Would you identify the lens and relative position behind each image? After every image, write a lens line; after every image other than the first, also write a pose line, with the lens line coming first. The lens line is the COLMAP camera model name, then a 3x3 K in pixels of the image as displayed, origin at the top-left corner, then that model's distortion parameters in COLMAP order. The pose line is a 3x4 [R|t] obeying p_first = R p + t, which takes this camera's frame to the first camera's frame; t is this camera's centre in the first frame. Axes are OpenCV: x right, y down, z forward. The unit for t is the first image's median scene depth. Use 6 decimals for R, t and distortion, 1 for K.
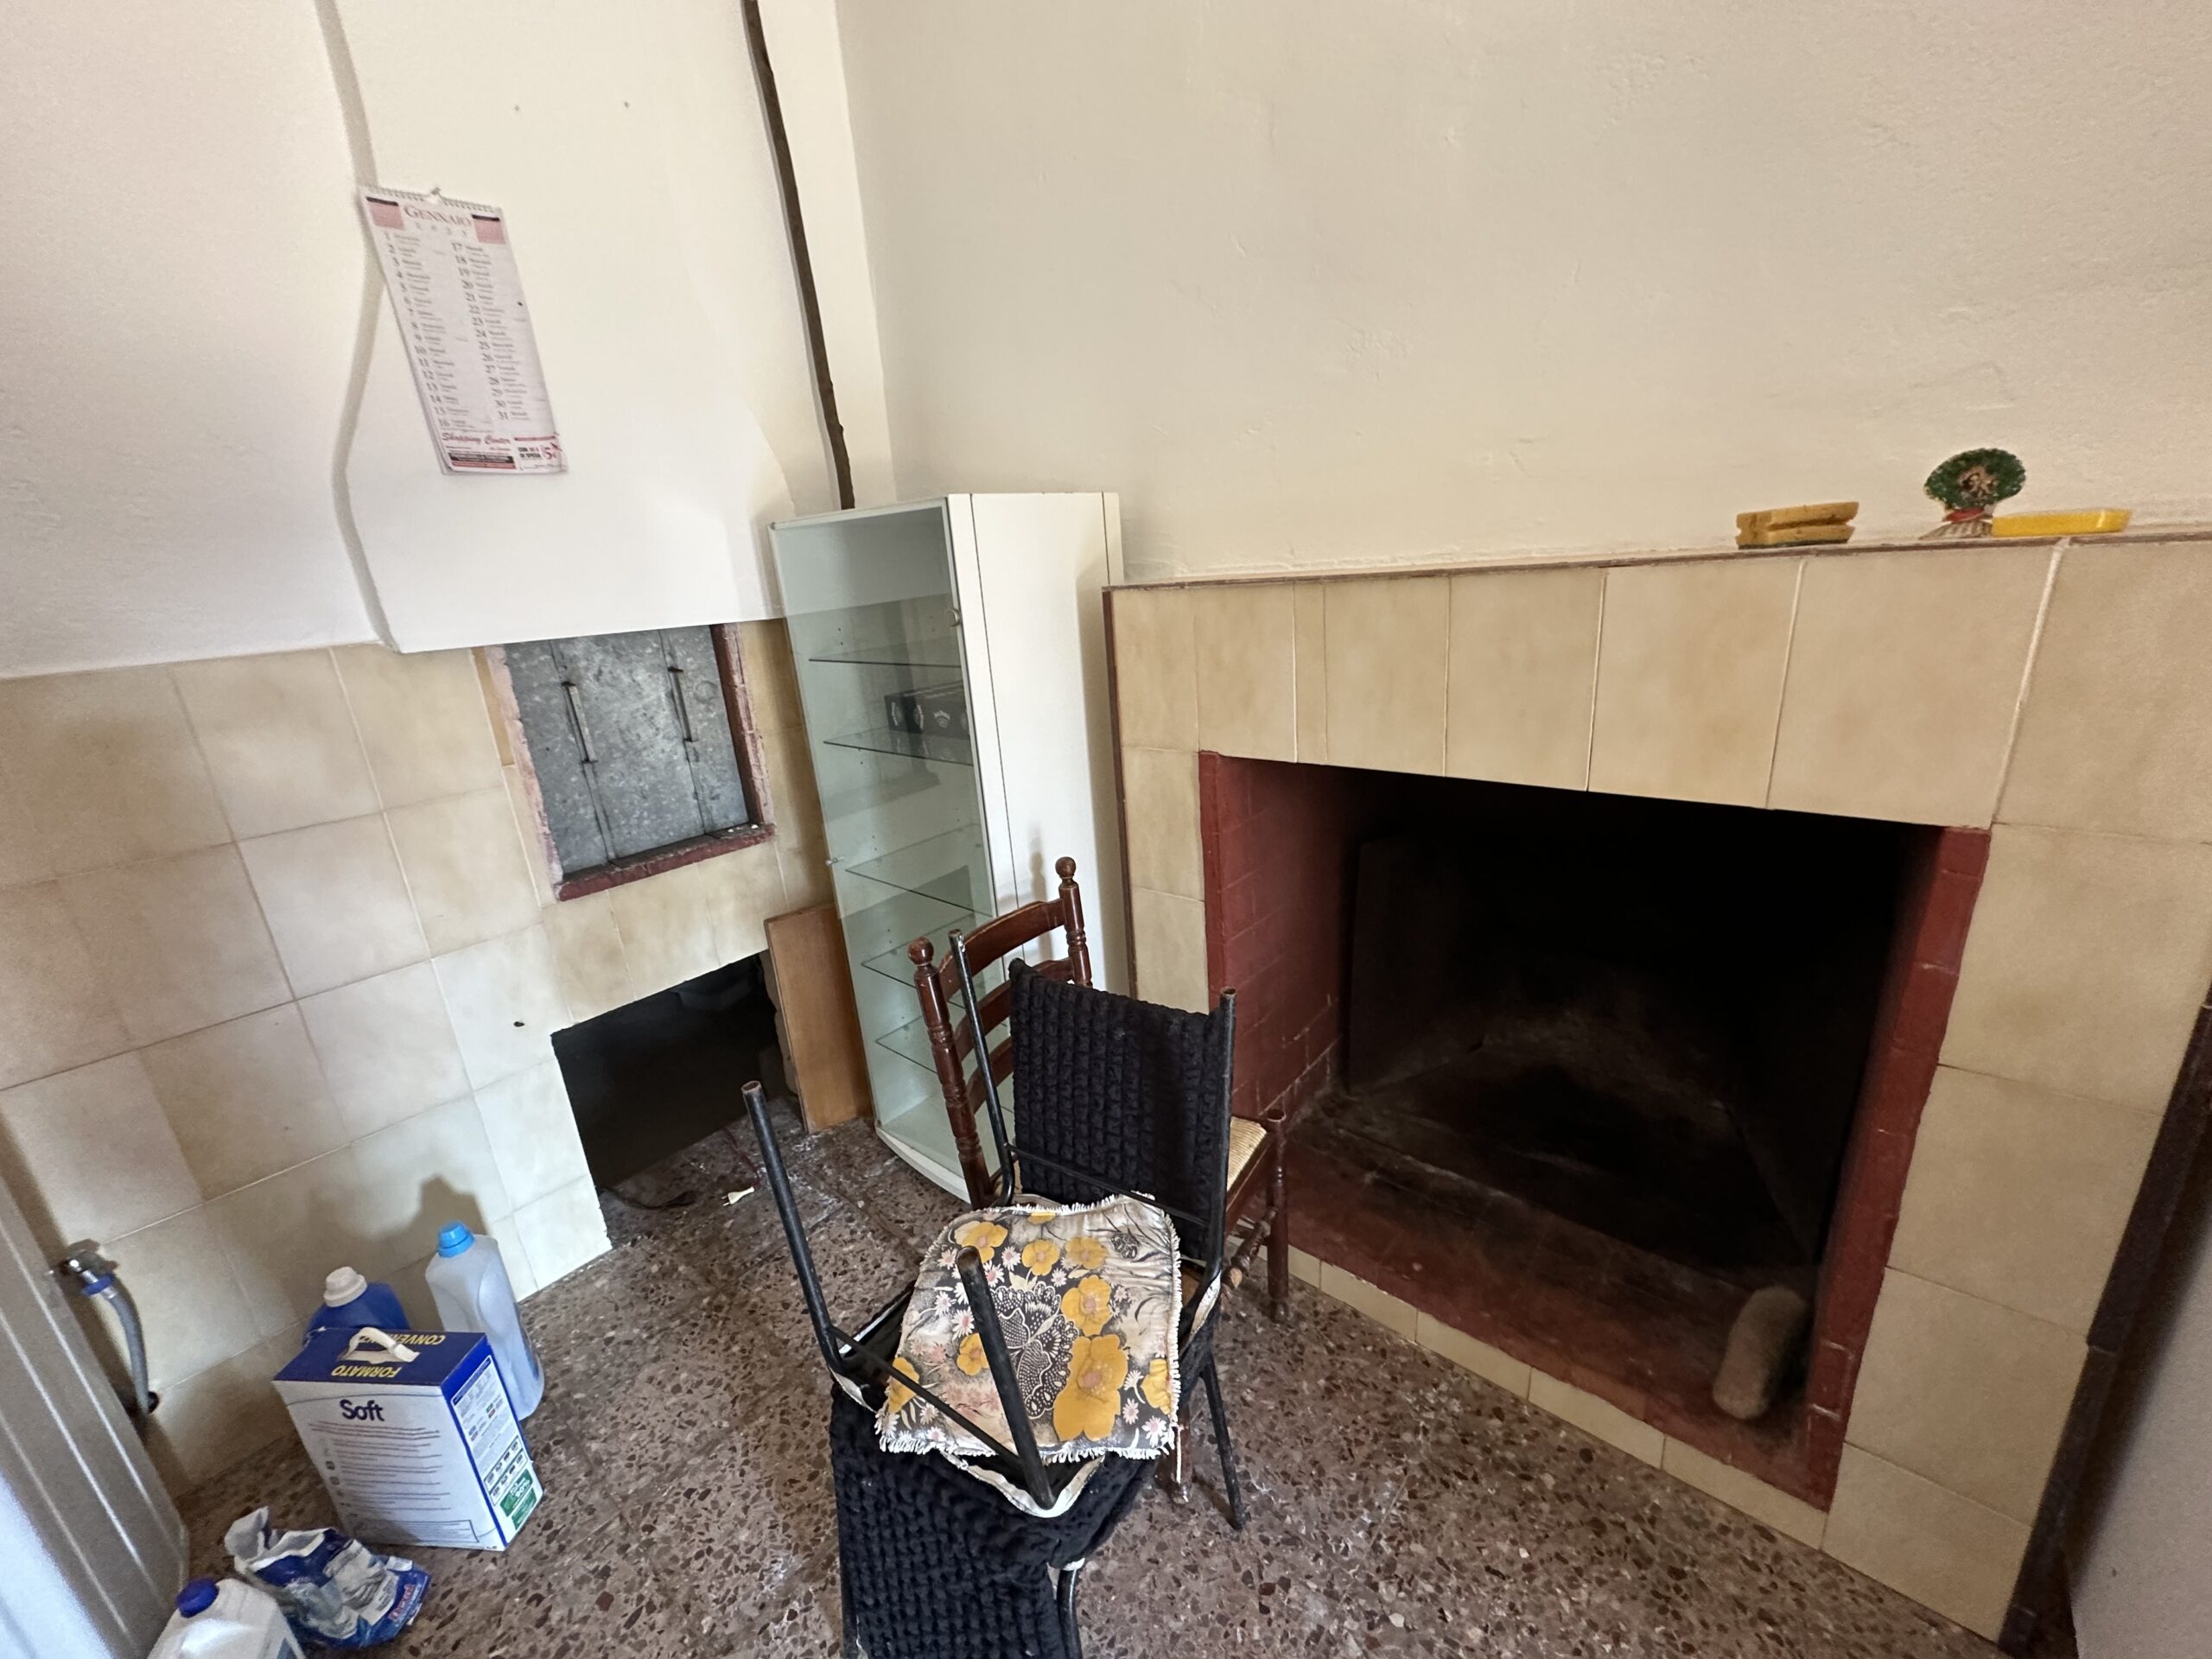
lens RADIAL K [[877.2, 0, 1102.1], [0, 877.2, 818.9], [0, 0, 1]] dist [-0.001936, 0.000276]
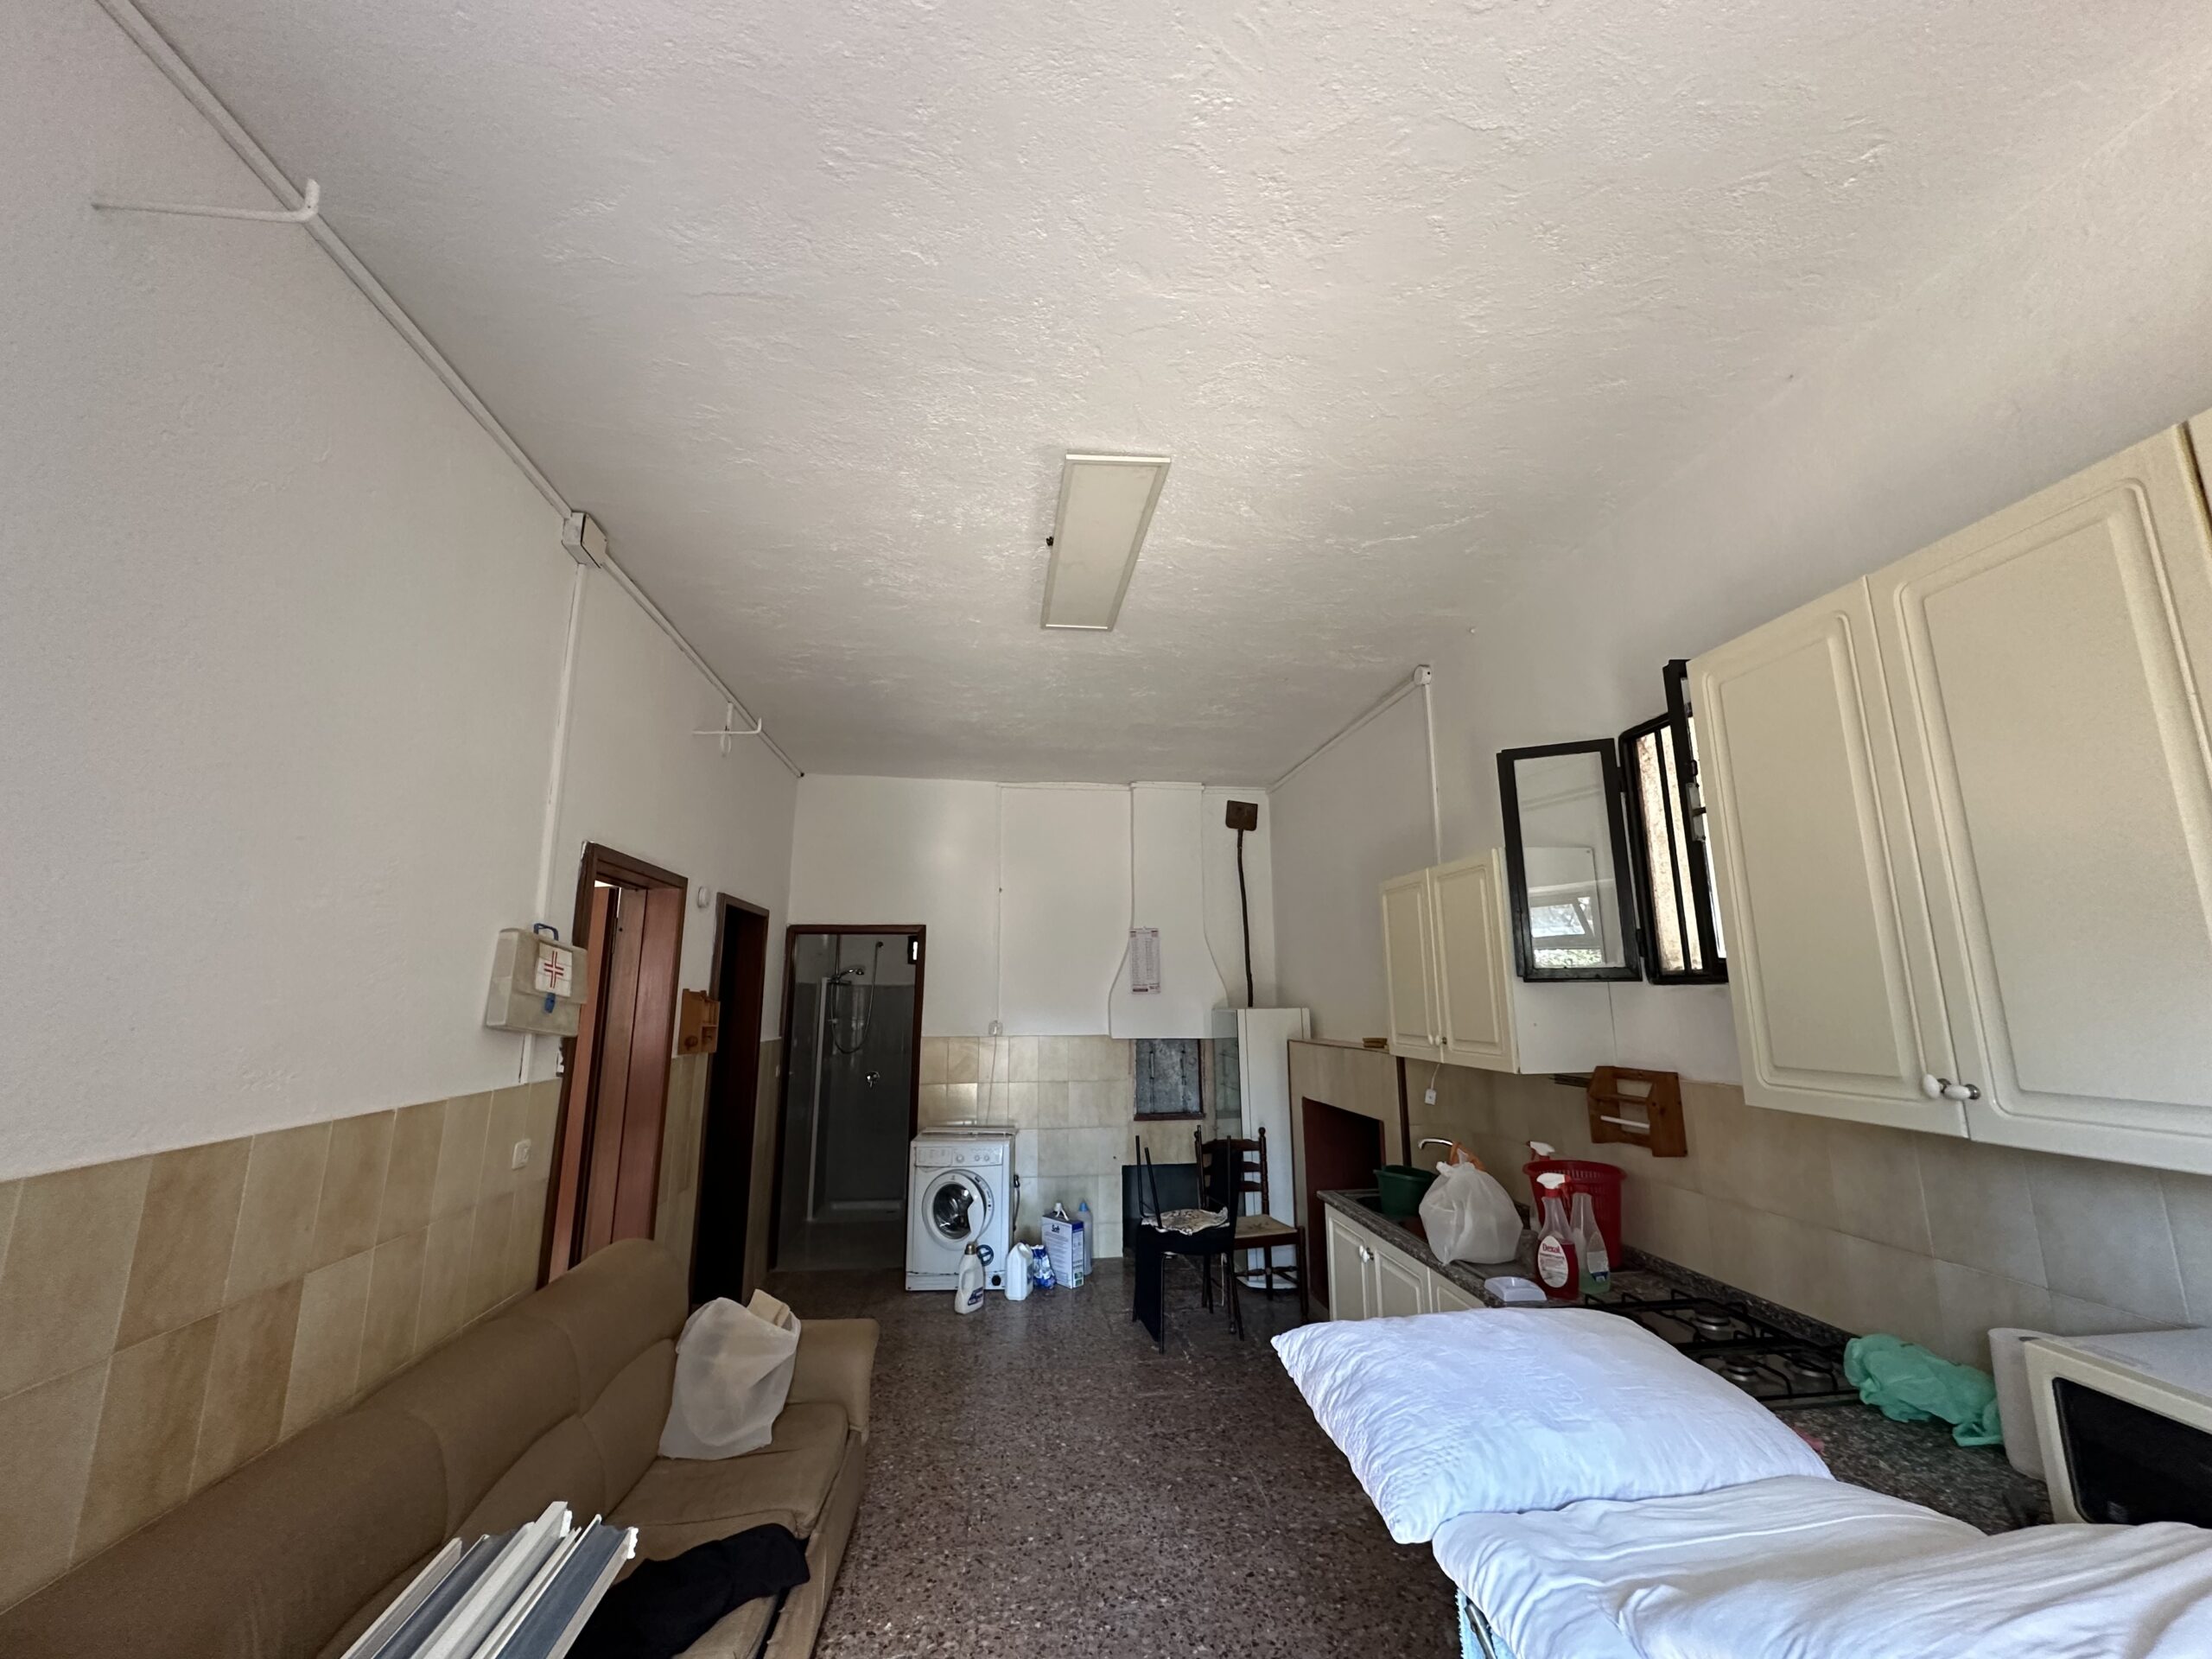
lens RADIAL K [[877.2, 0, 1104.8], [0, 877.2, 825.4], [0, 0, 1]] dist [-0.001936, 0.000276]
pose [[0.744418, -0.057435, -0.665239, 1.592106], [-0.246160, 0.902512, -0.353379, 0.301236], [0.620683, 0.426817, 0.657708, -1.732927]]
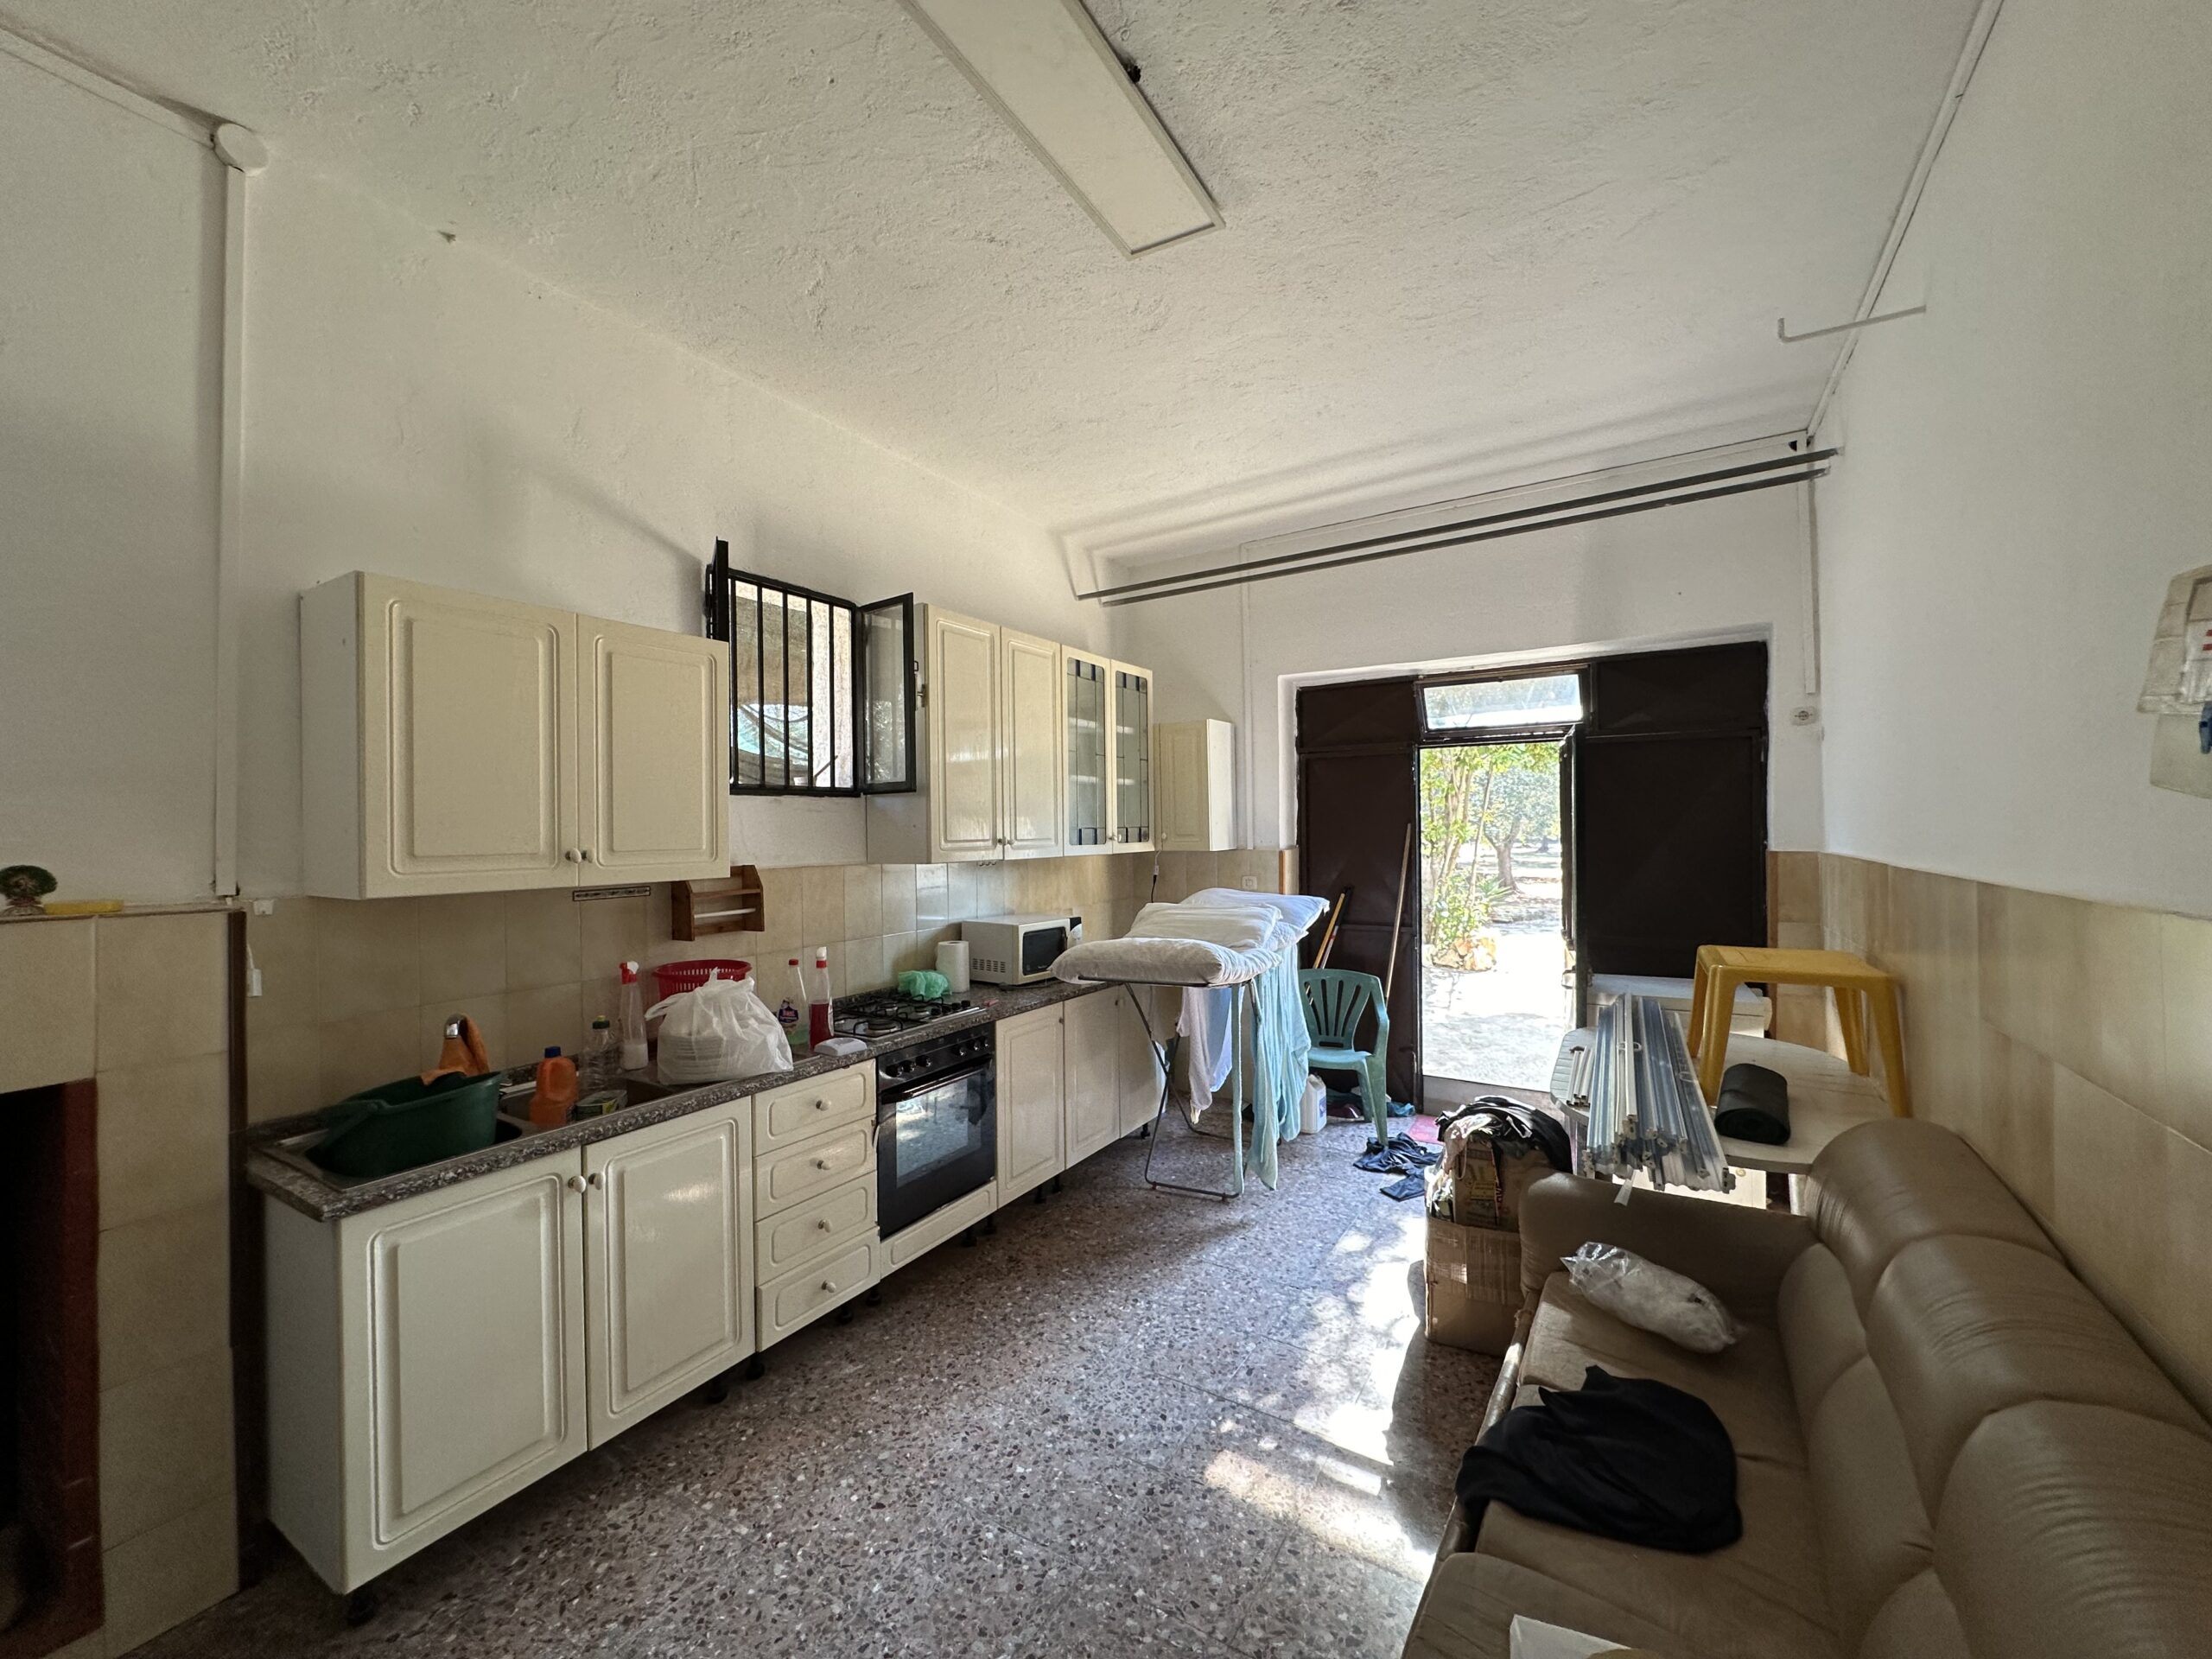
lens RADIAL K [[877.2, 0, 1103.5], [0, 877.2, 830.9], [0, 0, 1]] dist [-0.001936, 0.000276]
pose [[-0.162903, 0.077028, 0.983631, -0.586823], [0.315806, 0.948569, -0.021980, 0.123567], [-0.934735, 0.307056, -0.178851, -0.391298]]
